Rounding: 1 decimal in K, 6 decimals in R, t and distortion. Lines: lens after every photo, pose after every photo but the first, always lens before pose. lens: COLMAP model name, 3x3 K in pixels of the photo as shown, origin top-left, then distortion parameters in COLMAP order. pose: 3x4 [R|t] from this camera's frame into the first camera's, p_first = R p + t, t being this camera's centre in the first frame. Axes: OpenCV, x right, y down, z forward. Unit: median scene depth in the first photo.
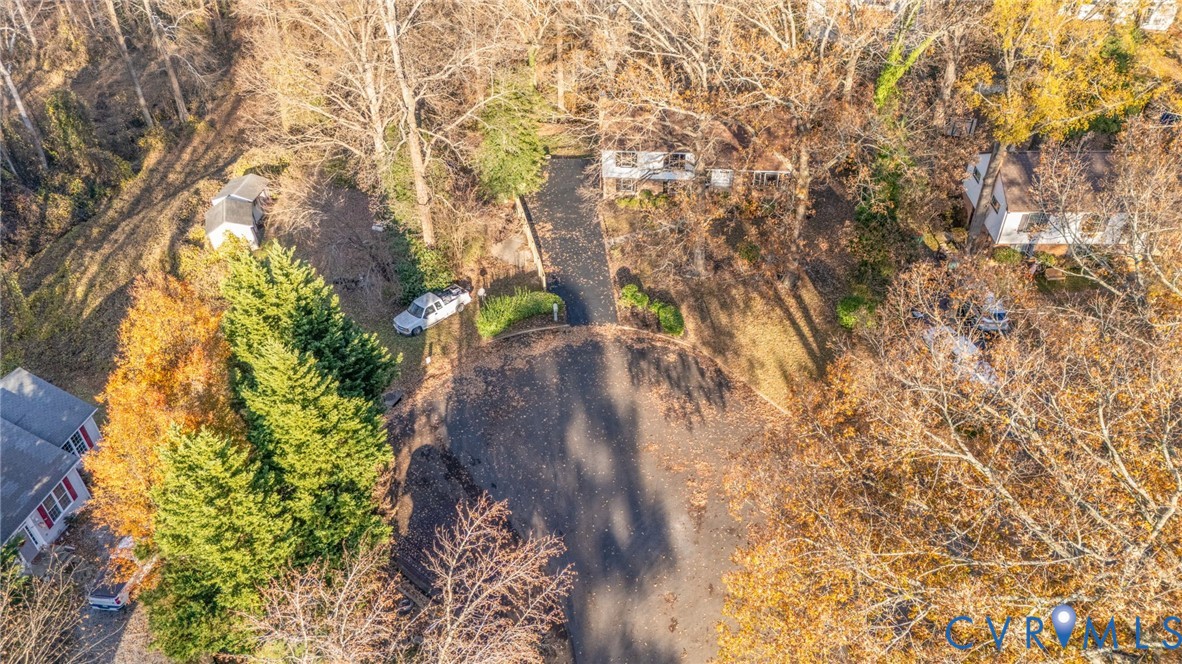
lens RADIAL K [[892.7, 0, 591.0], [0, 892.7, 332.0], [0, 0, 1]] dist [0.072915, -0.000523]
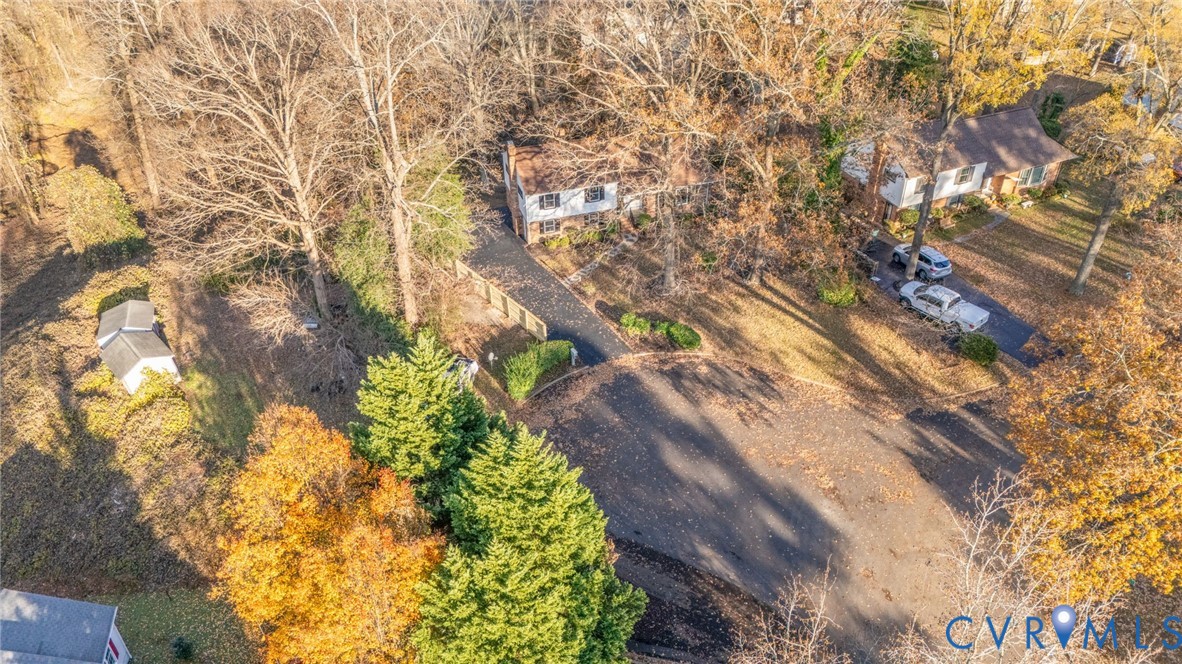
lens RADIAL K [[892.7, 0, 591.0], [0, 892.7, 332.0], [0, 0, 1]] dist [0.072915, -0.000523]
pose [[0.906754, -0.240106, 0.346623, -0.364745], [0.254677, 0.967019, 0.003628, -0.048600], [-0.336062, 0.084987, 0.937998, 0.053971]]
